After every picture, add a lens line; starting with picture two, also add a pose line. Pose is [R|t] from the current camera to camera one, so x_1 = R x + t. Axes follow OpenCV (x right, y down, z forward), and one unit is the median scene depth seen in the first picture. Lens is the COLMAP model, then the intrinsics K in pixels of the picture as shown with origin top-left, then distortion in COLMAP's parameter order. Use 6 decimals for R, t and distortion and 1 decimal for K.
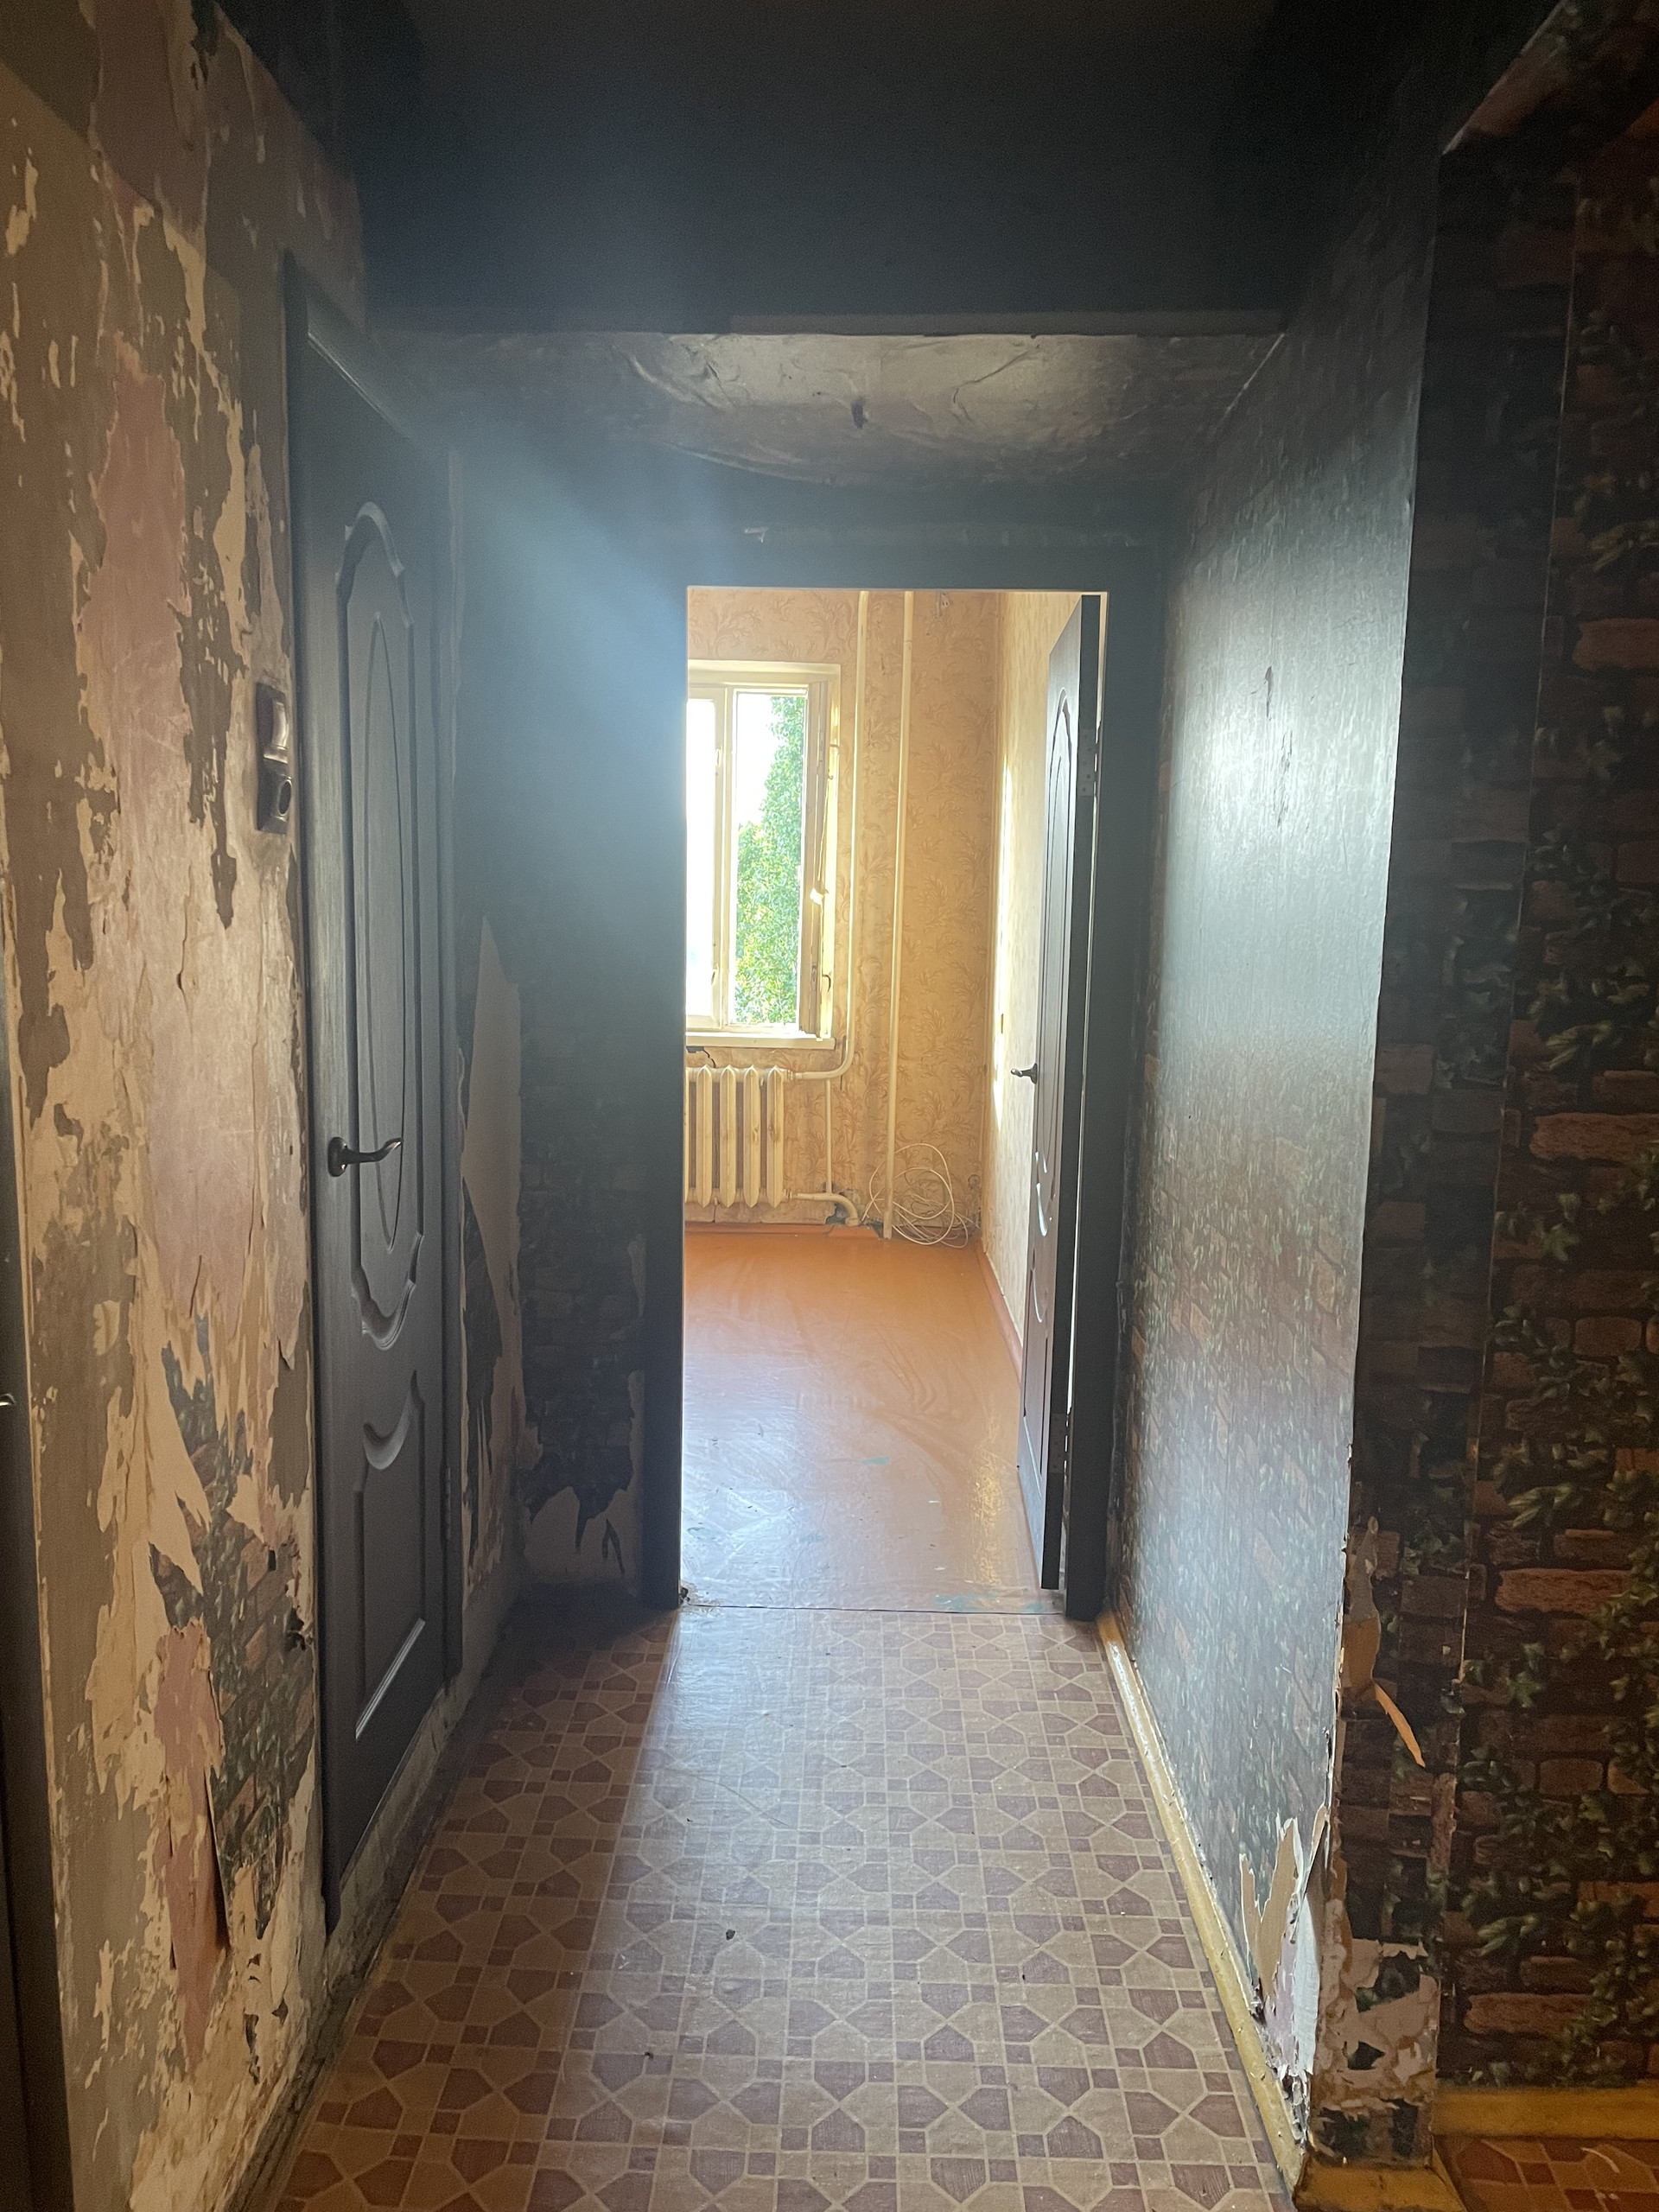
lens RADIAL K [[1681.3, 0, 837.8], [0, 1681.3, 1108.9], [0, 0, 1]] dist [0.076936, -0.103766]
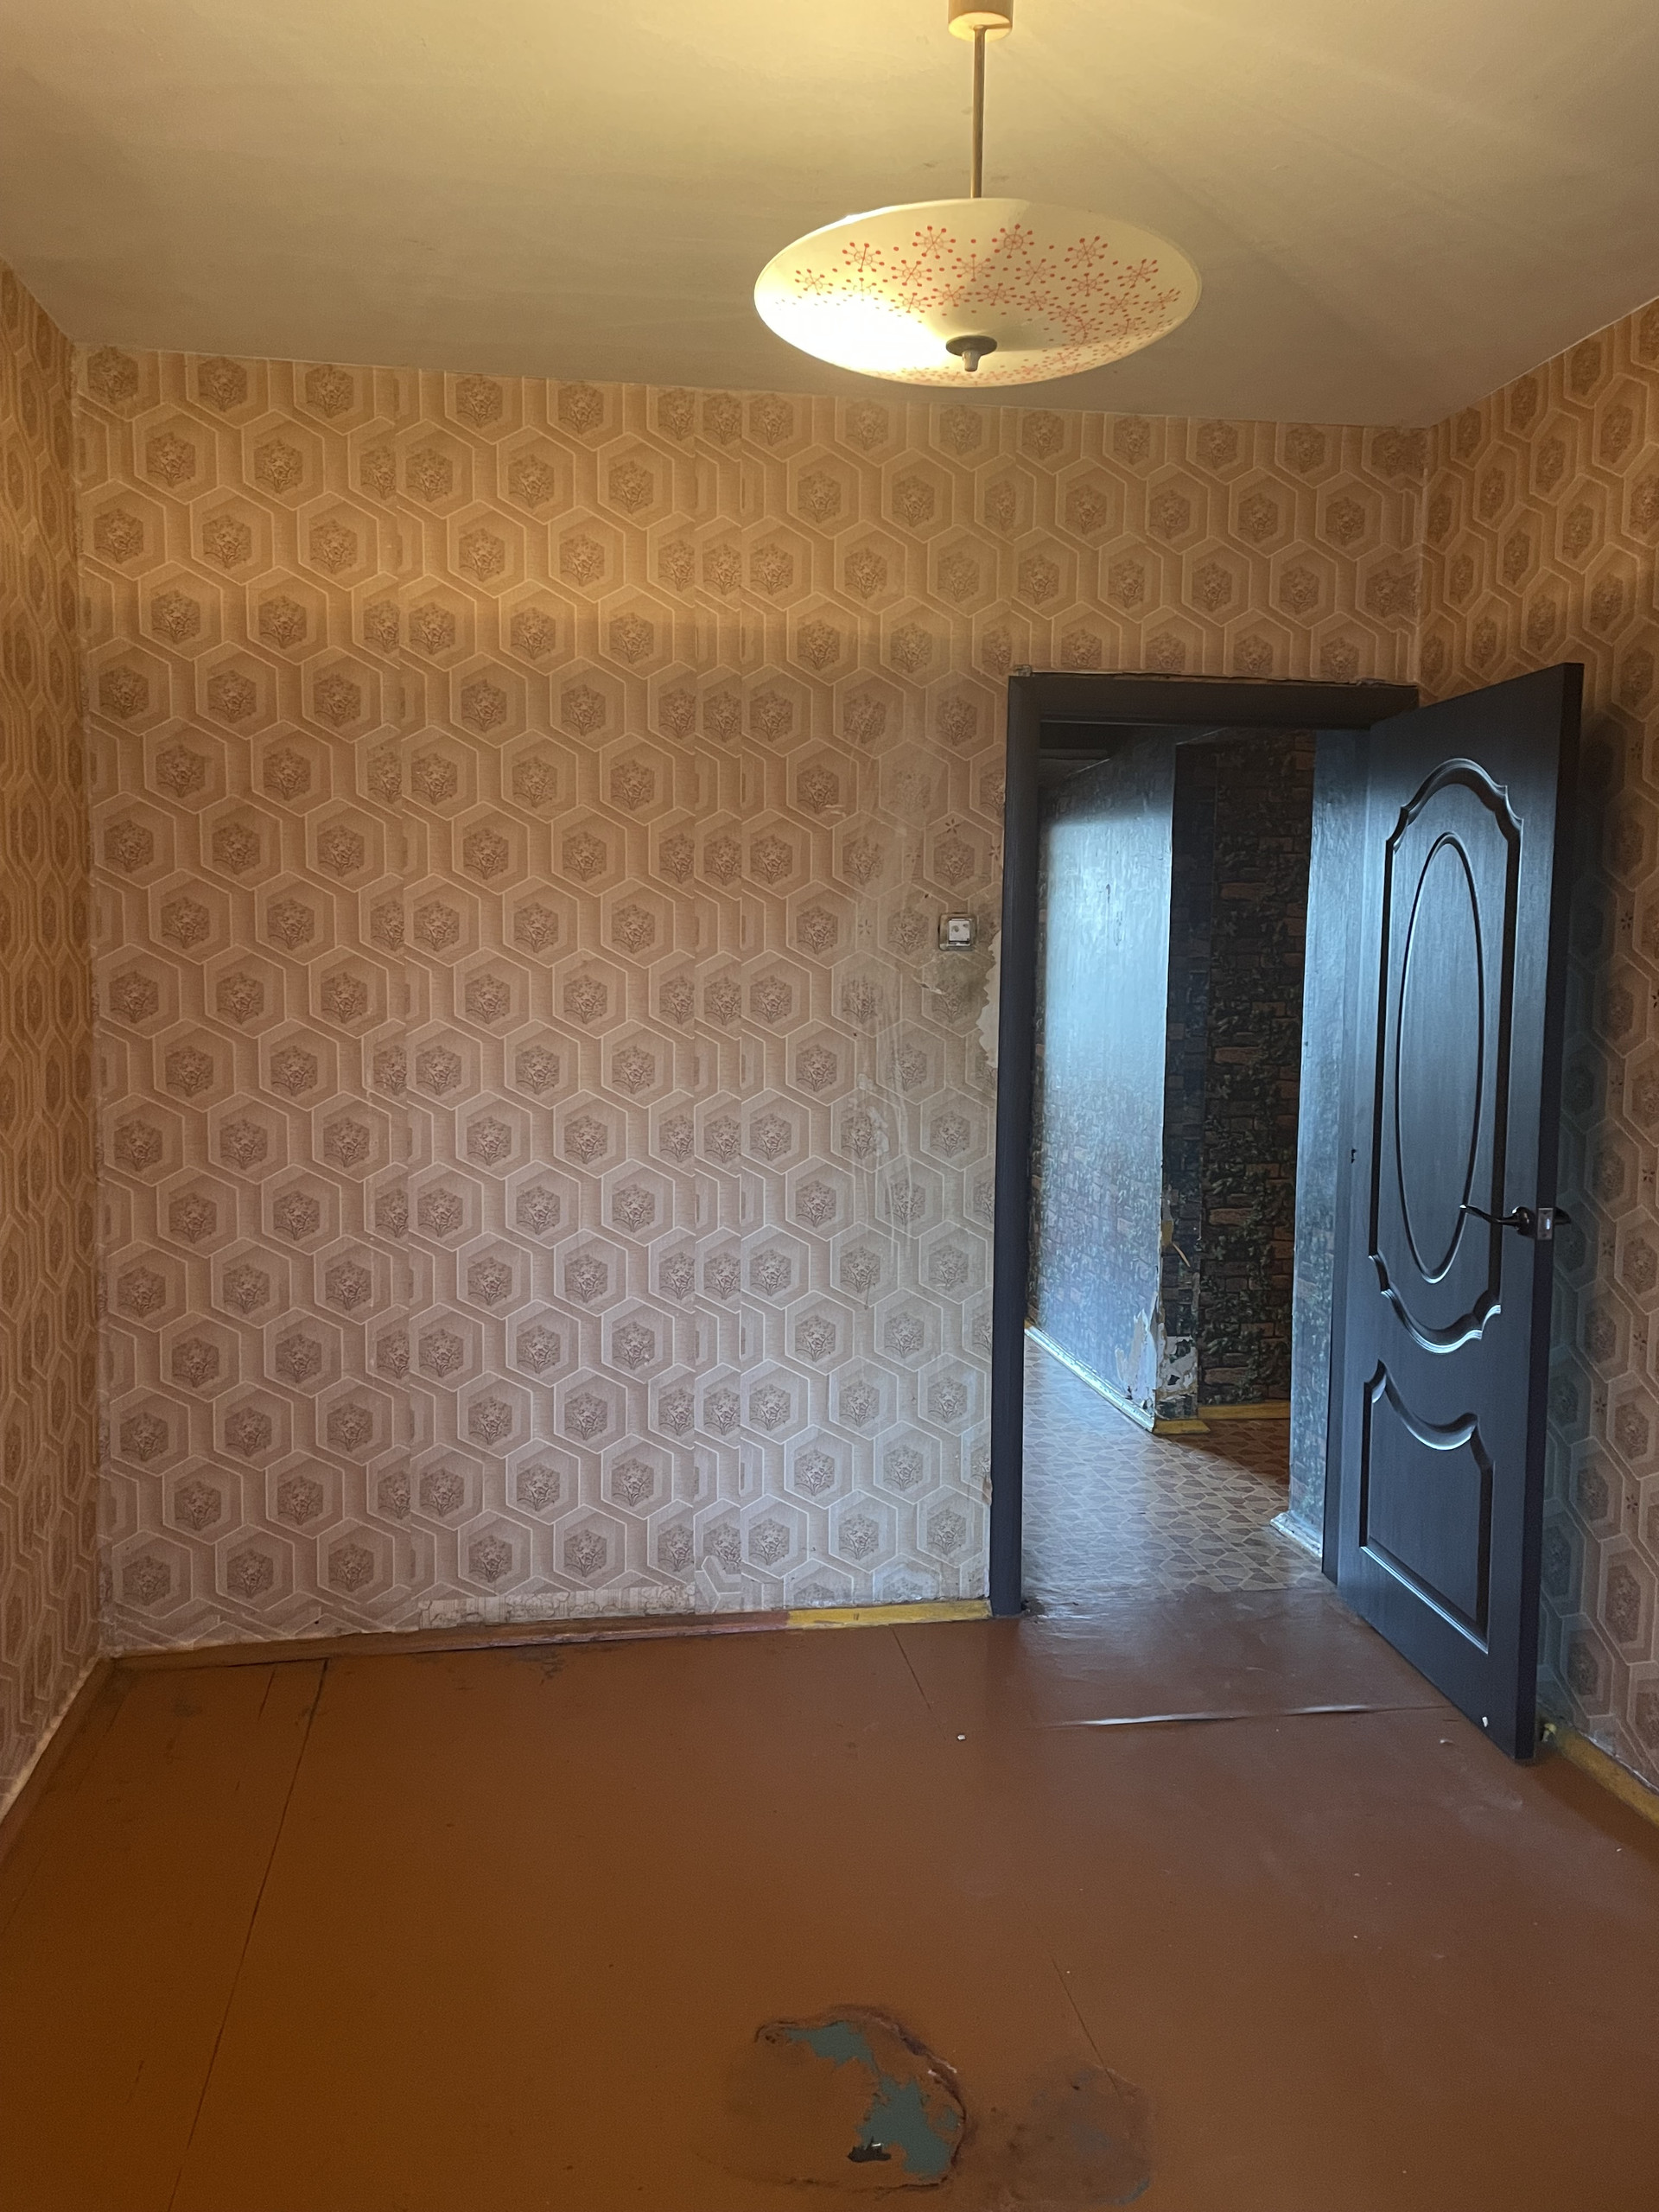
lens RADIAL K [[1681.3, 0, 820.4], [0, 1681.3, 1100.3], [0, 0, 1]] dist [0.076936, -0.103766]
pose [[0.982746, -0.029000, 0.182675, -0.471991], [0.035954, 0.998745, -0.034873, 0.101664], [-0.181434, 0.040840, 0.982555, -1.030543]]
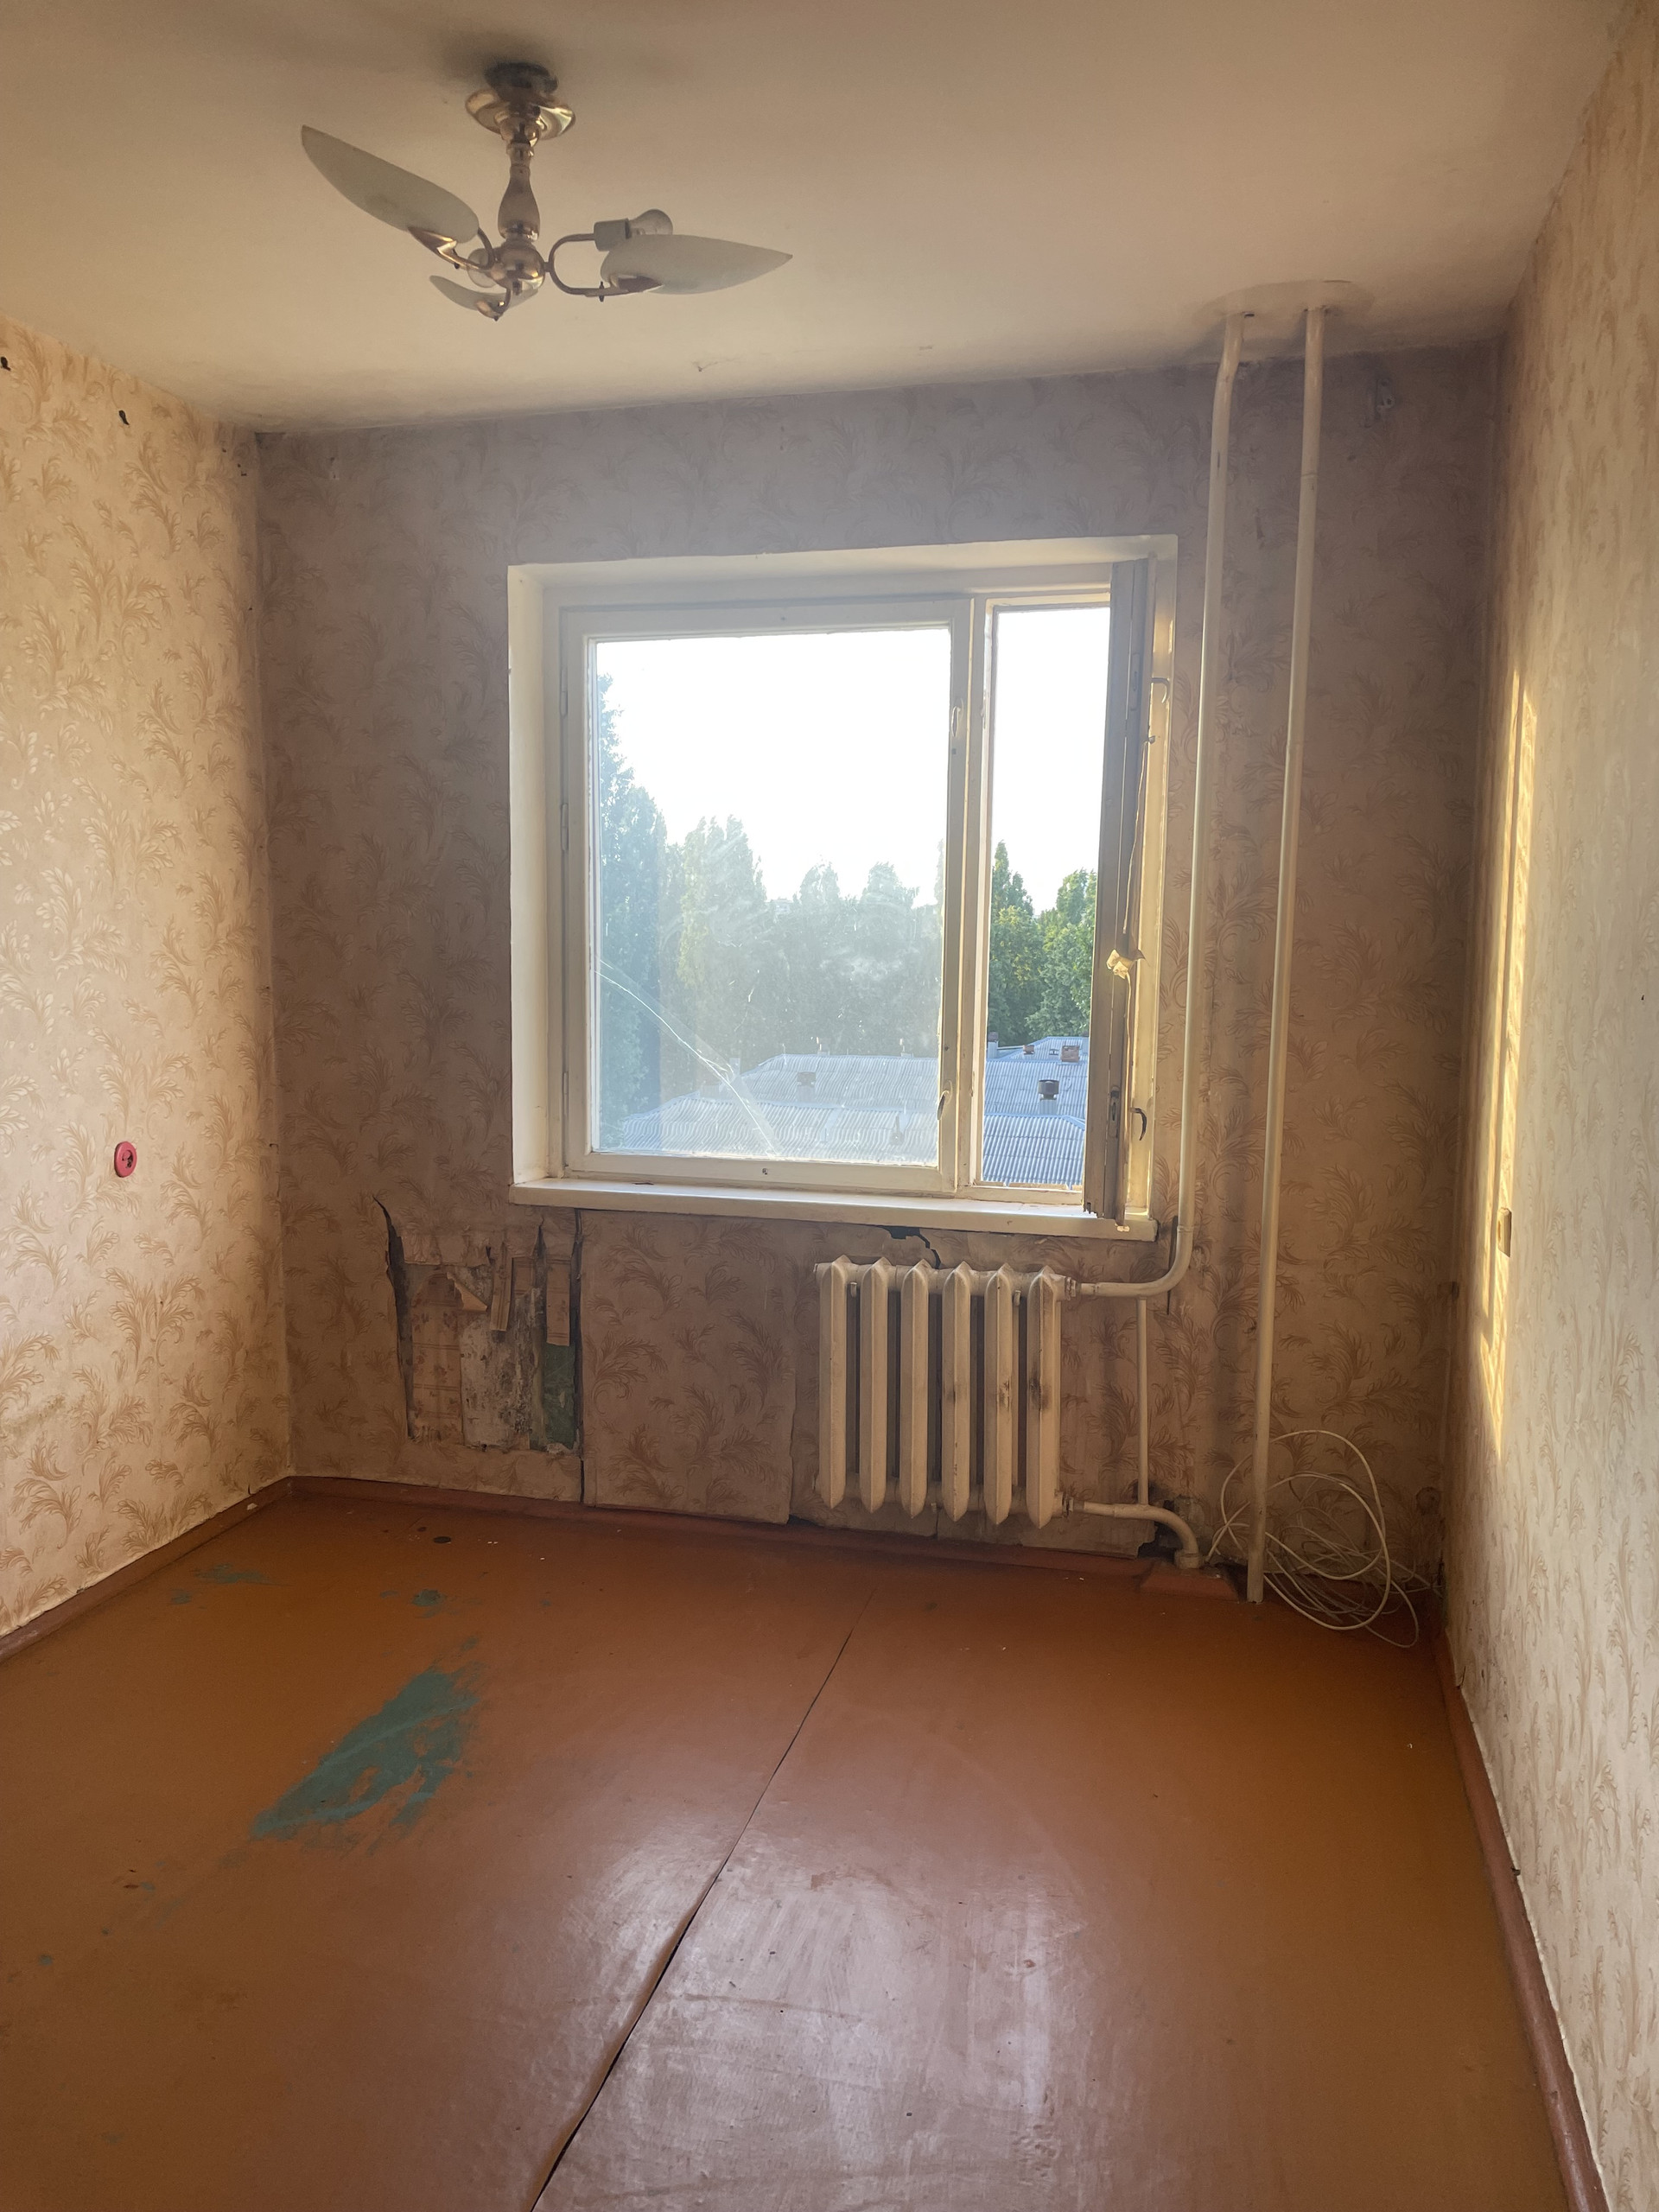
lens RADIAL K [[1681.3, 0, 783.9], [0, 1681.3, 1082.7], [0, 0, 1]] dist [0.076936, -0.103766]
pose [[0.971278, 0.012408, -0.237622, 0.010391], [-0.022478, 0.998958, -0.039716, -0.062873], [0.236882, 0.043916, 0.970545, 0.443980]]
